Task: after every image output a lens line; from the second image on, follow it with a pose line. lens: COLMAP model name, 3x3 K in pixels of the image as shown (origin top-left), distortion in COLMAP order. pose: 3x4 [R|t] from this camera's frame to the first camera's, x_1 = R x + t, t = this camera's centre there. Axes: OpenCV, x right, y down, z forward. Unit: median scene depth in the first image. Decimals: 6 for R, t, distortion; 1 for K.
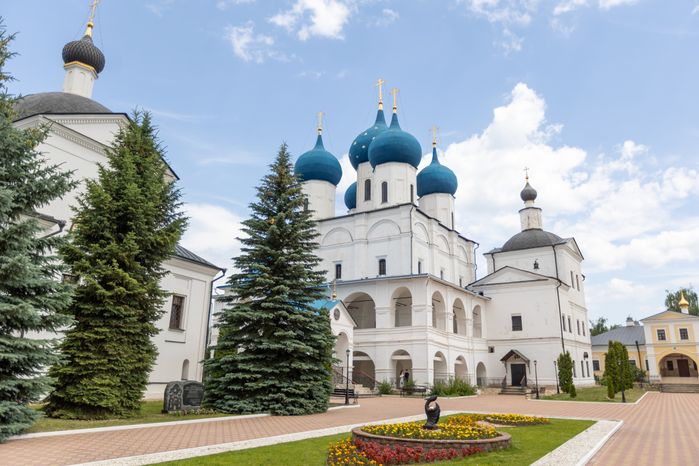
lens RADIAL K [[502.1, 0, 354.5], [0, 502.1, 214.9], [0, 0, 1]] dist [-0.031798, -0.008036]
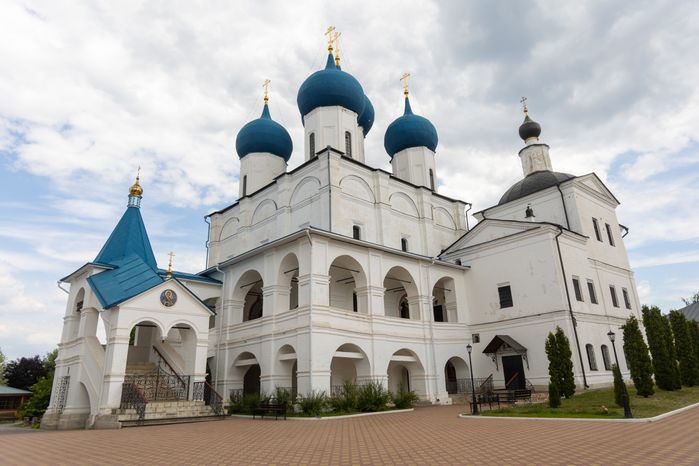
lens RADIAL K [[462.9, 0, 352.2], [0, 462.9, 217.6], [0, 0, 1]] dist [-0.026217, 0.006939]
pose [[0.970520, -0.132036, -0.201639, 0.250874], [0.123679, 0.990876, -0.053553, 0.111720], [0.206870, 0.027036, 0.977995, 0.316968]]
